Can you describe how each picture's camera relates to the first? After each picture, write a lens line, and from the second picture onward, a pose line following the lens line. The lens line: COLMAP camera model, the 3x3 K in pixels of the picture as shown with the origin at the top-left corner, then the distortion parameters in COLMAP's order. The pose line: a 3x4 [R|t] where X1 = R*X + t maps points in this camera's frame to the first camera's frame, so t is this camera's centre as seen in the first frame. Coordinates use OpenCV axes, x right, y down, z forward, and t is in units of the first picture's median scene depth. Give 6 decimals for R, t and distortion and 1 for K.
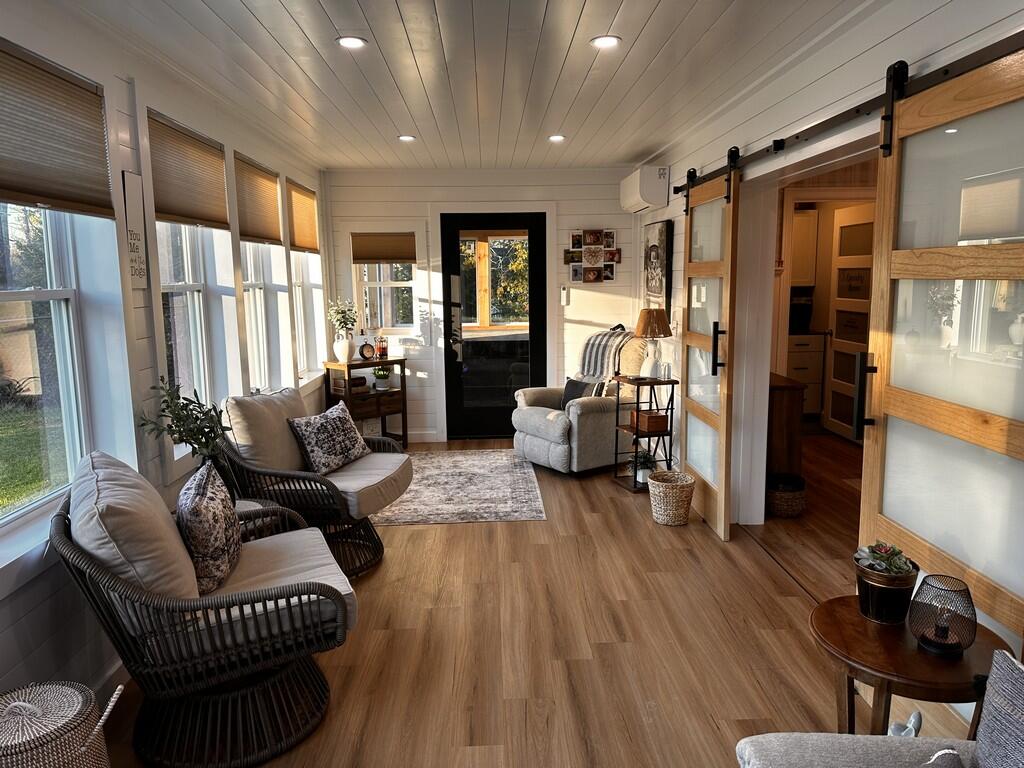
lens RADIAL K [[716.7, 0, 511.1], [0, 716.7, 379.1], [0, 0, 1]] dist [0.108336, -0.159043]
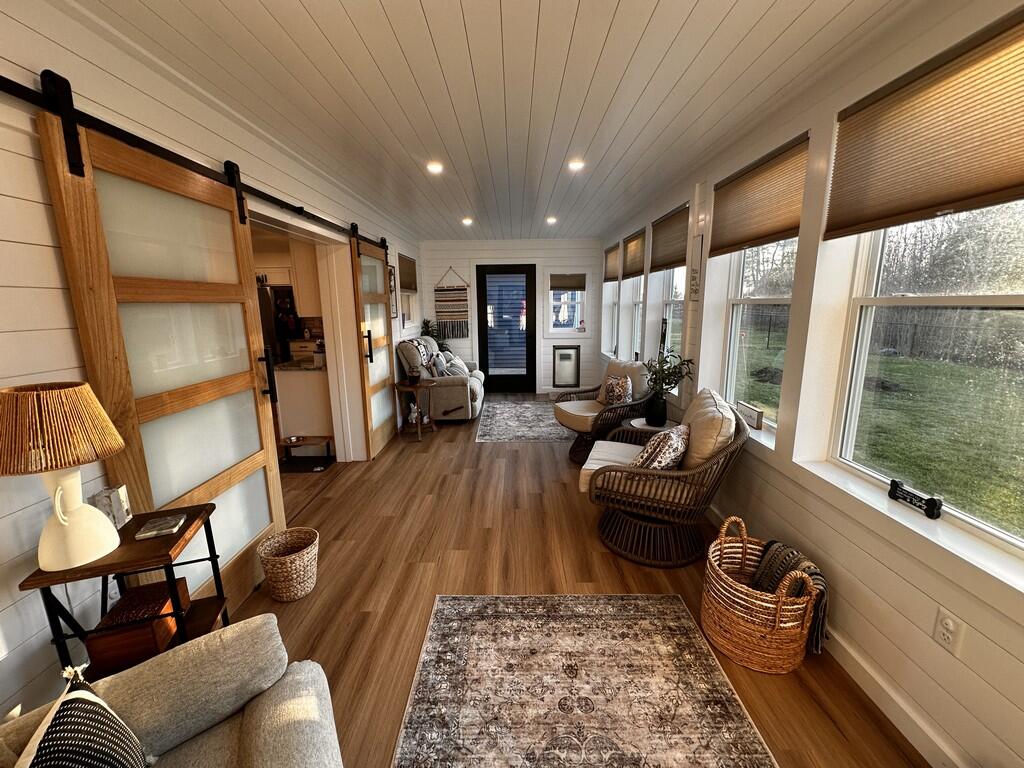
lens RADIAL K [[407.2, 0, 512.0], [0, 407.2, 380.5], [0, 0, 1]] dist [-0.001308, 0.000127]
pose [[-0.998936, 0.016088, 0.043221, -0.082078], [0.029302, 0.945110, 0.325435, -0.249088], [-0.035613, 0.326355, -0.944576, 1.827960]]
